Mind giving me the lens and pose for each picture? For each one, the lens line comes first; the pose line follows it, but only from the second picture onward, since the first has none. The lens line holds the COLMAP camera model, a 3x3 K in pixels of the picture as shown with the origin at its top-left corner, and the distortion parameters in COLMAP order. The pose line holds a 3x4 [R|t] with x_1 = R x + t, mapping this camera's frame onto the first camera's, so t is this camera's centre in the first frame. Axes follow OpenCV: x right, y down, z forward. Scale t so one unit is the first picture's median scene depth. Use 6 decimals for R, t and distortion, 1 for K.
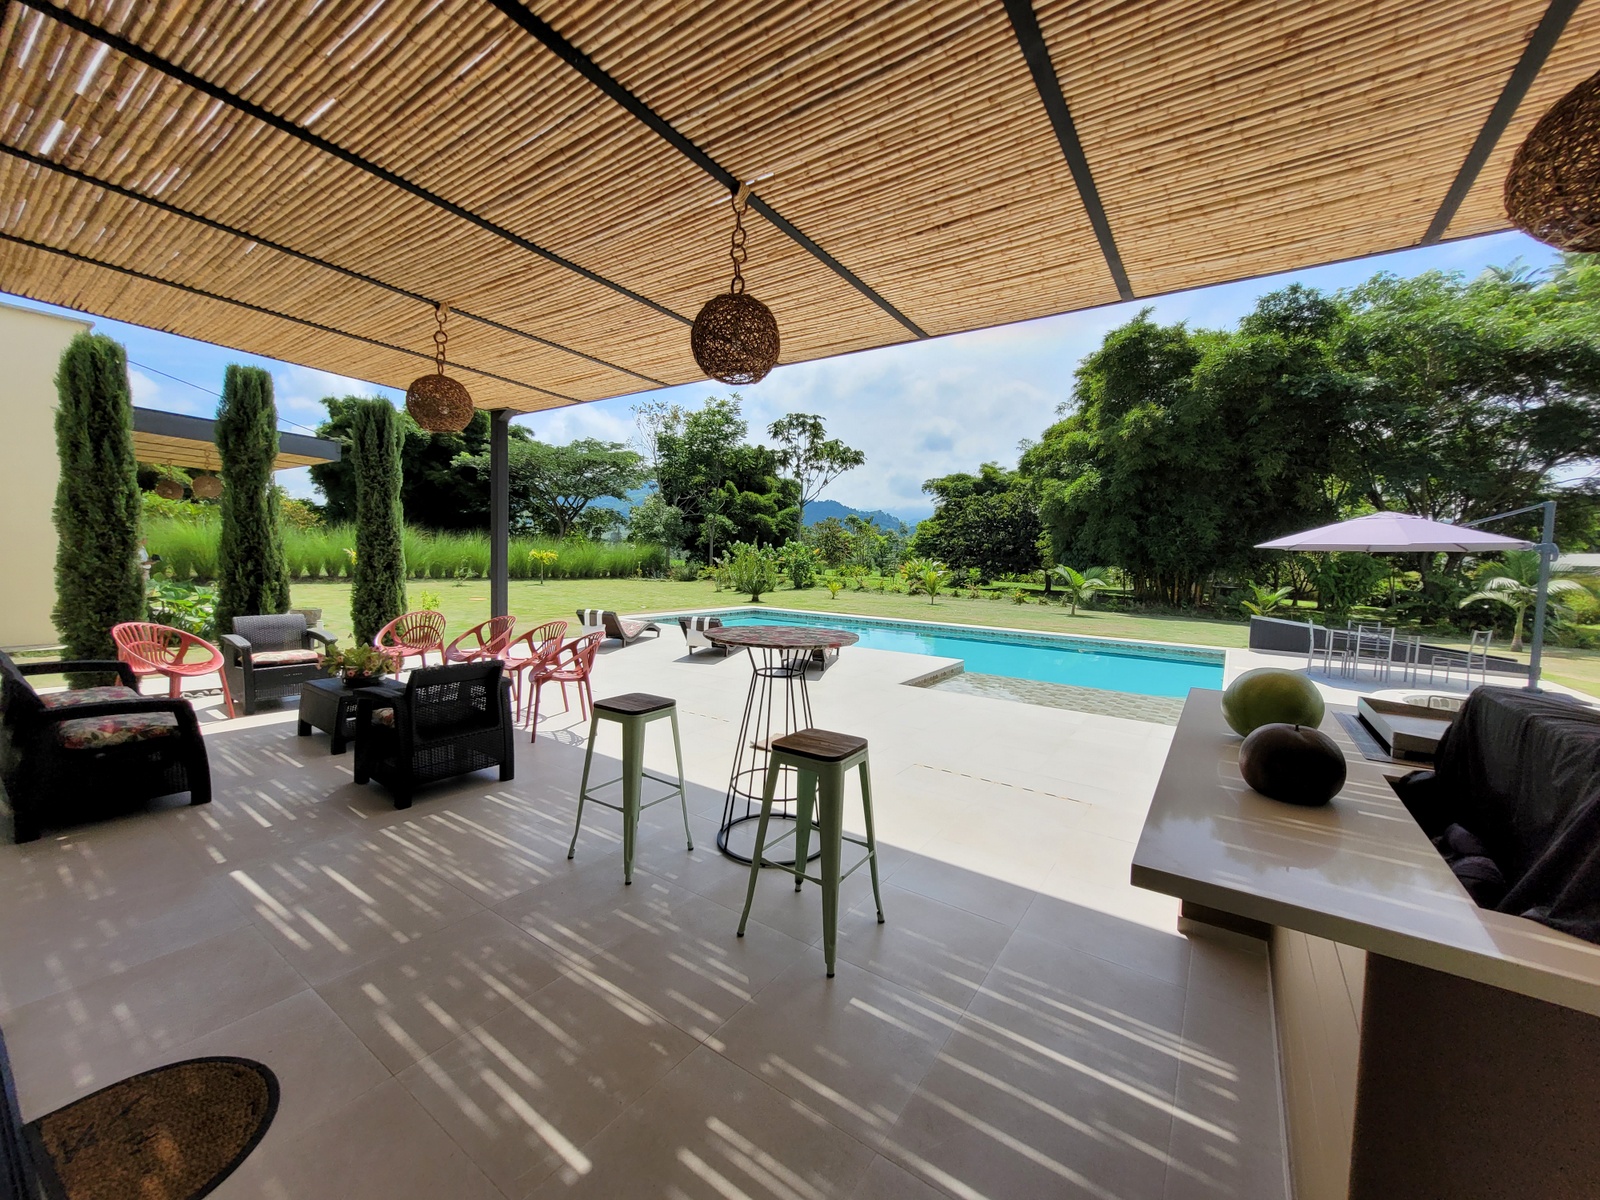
lens RADIAL K [[620.8, 0, 816.1], [0, 620.8, 594.6], [0, 0, 1]] dist [-0.002641, -0.000061]
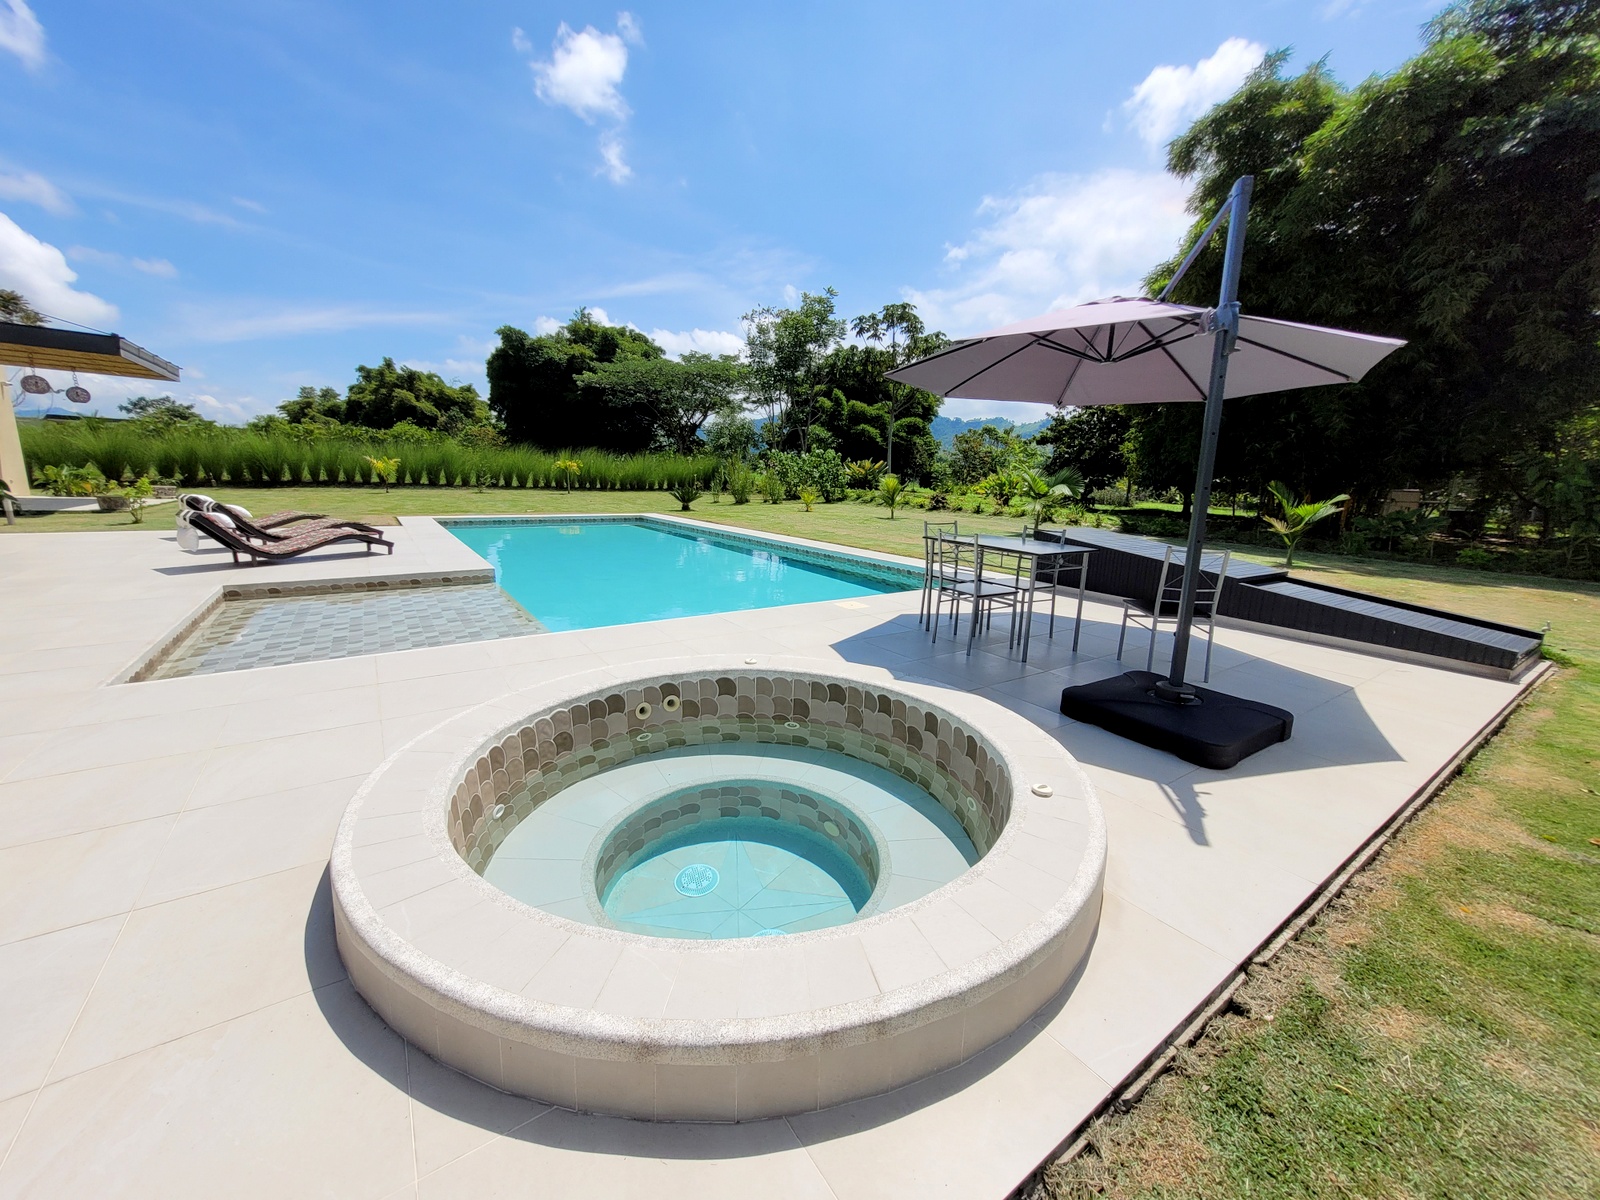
lens RADIAL K [[634.2, 0, 800.0], [0, 634.2, 593.3], [0, 0, 1]] dist [-0.001420, 0.000142]
pose [[0.929530, 0.067926, -0.362436, 0.241650], [-0.027195, 0.992839, 0.116326, 0.012909], [0.367742, -0.098272, 0.924721, 0.114340]]
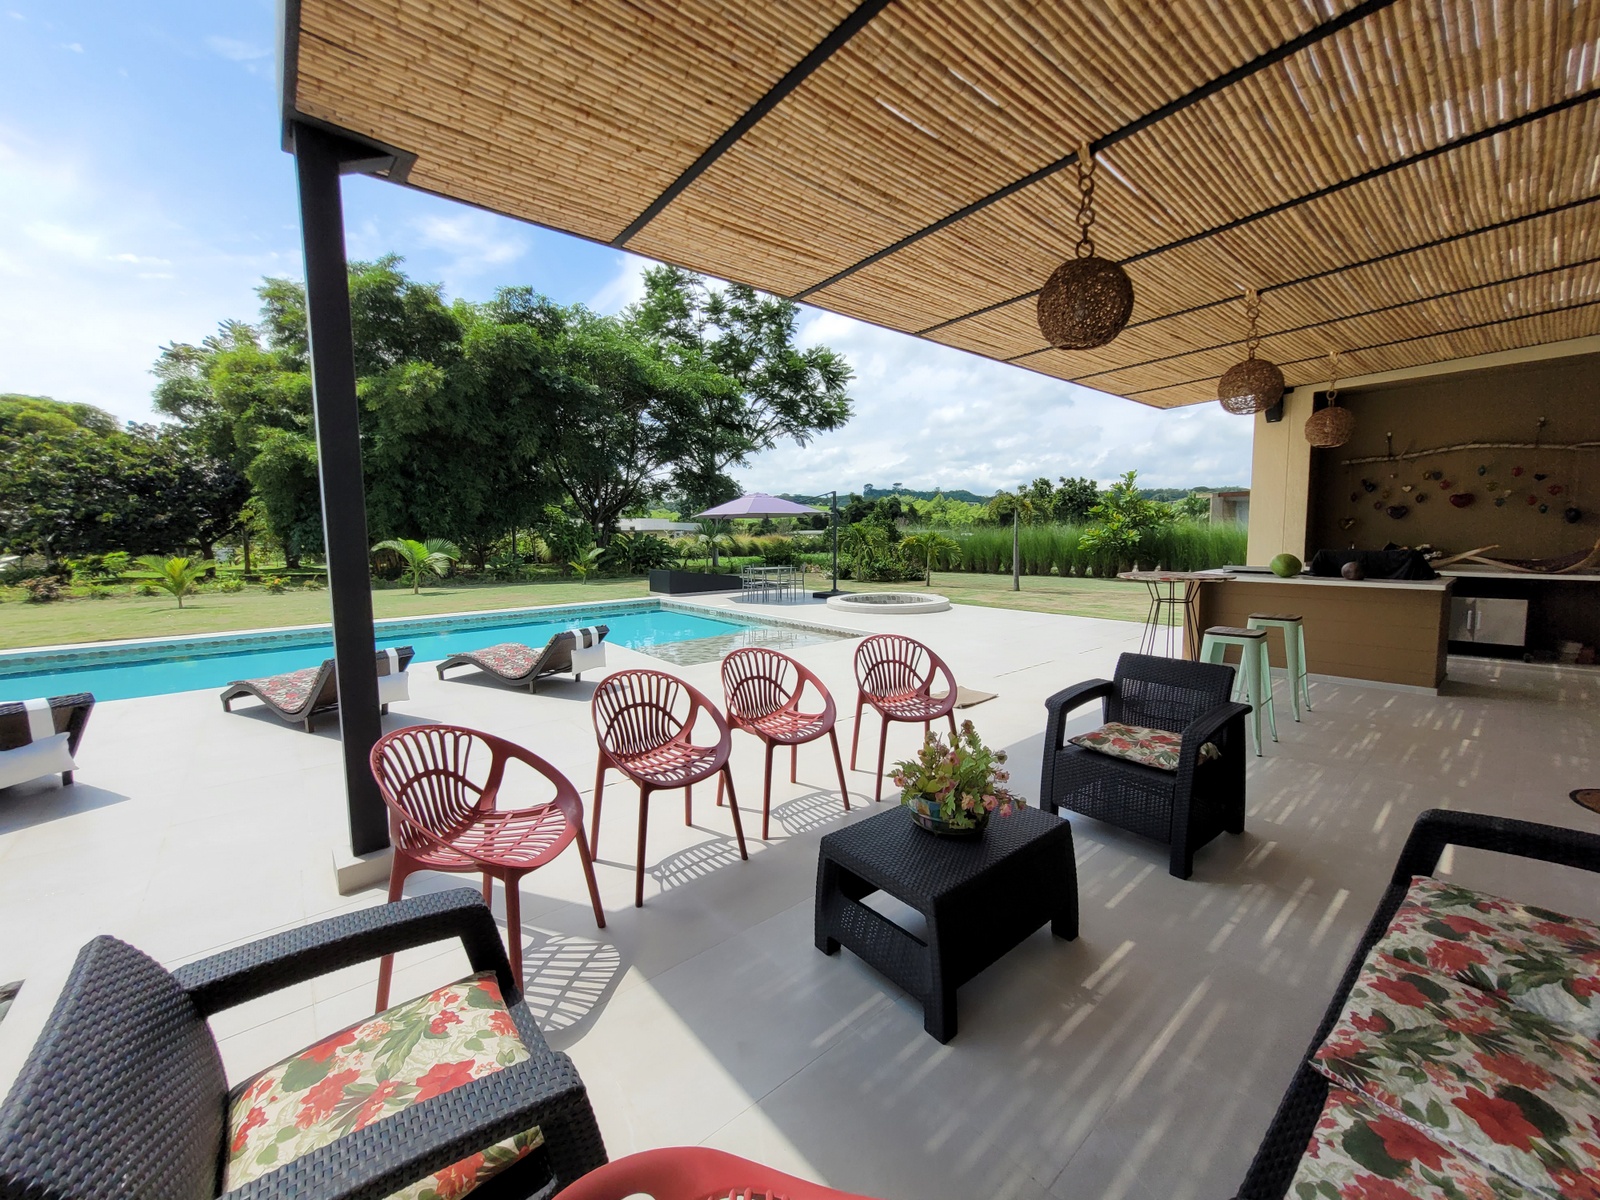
lens RADIAL K [[620.8, 0, 816.1], [0, 620.8, 594.6], [0, 0, 1]] dist [-0.002641, -0.000061]
pose [[0.272146, -0.124582, 0.954157, -0.146911], [0.081879, 0.990985, 0.106037, -0.009247], [-0.958766, 0.049268, 0.279893, 0.118120]]
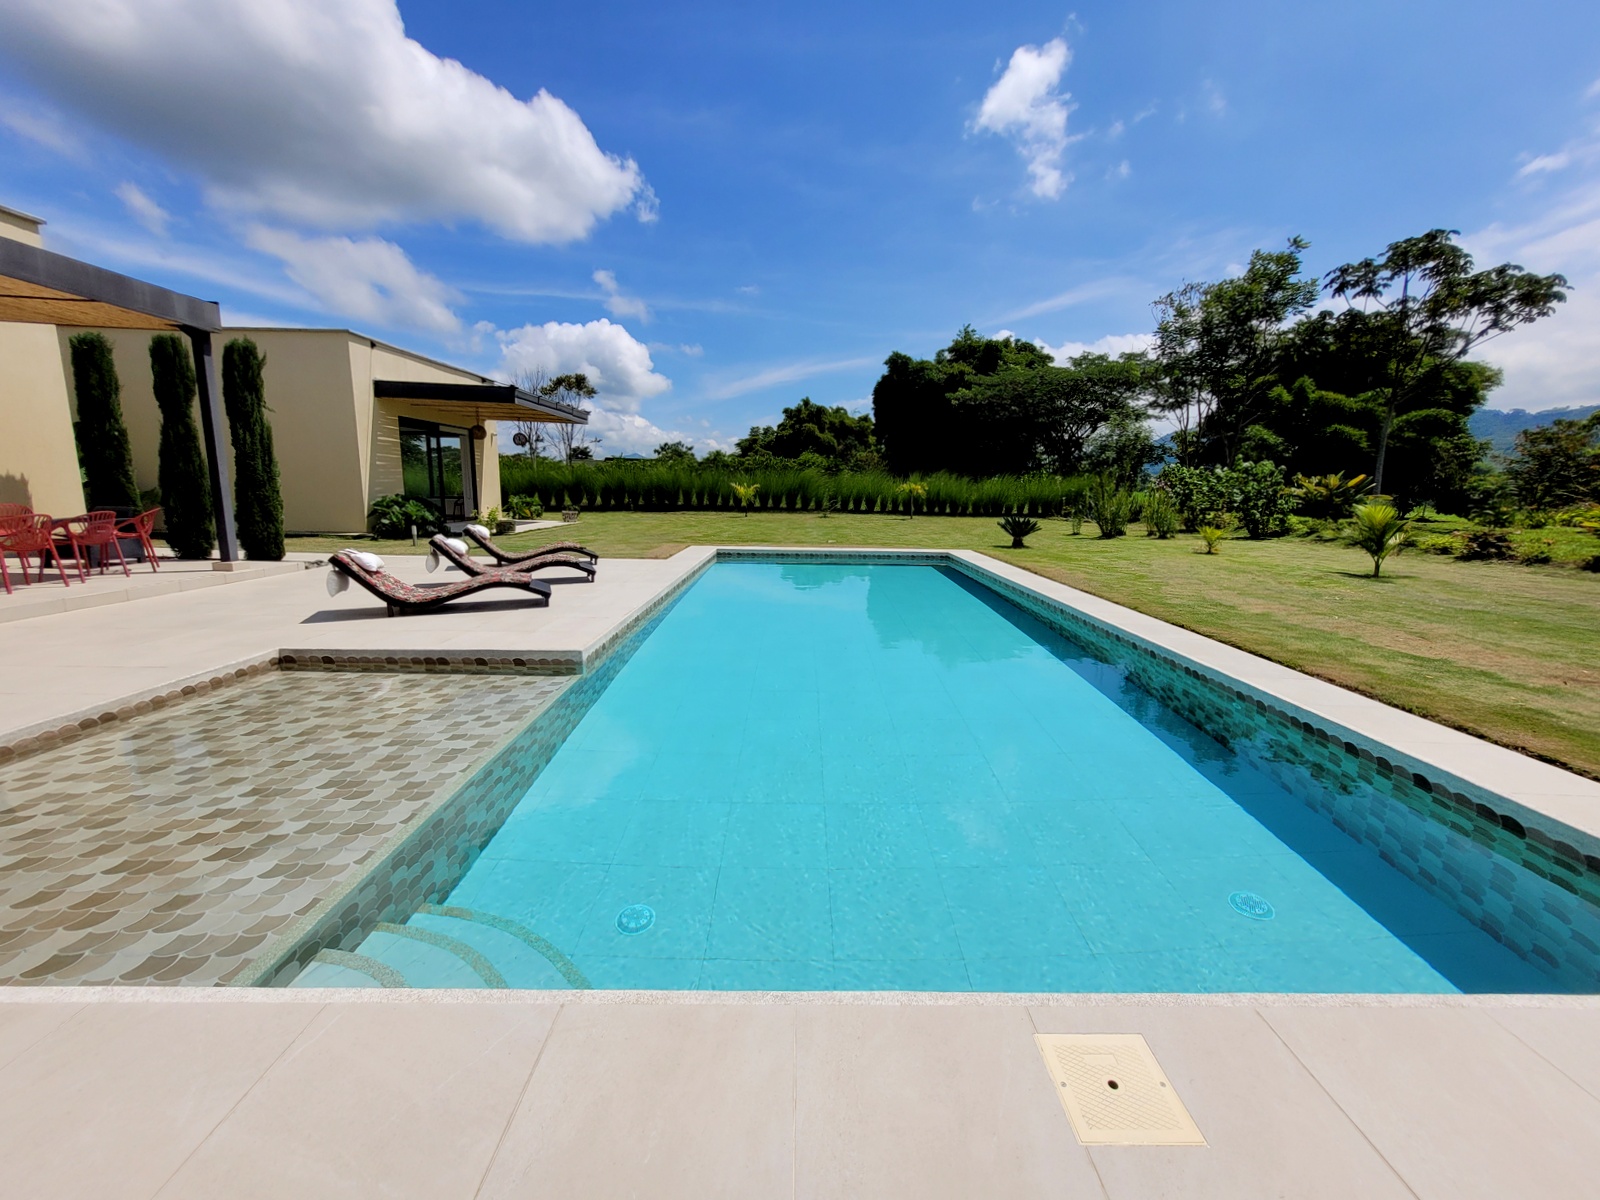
lens RADIAL K [[634.2, 0, 800.0], [0, 634.2, 593.3], [0, 0, 1]] dist [-0.001420, 0.000142]
pose [[0.562441, 0.120328, -0.818035, 0.211094], [-0.053296, 0.992573, 0.109357, 0.000430], [0.825118, -0.017909, 0.564677, 0.239758]]
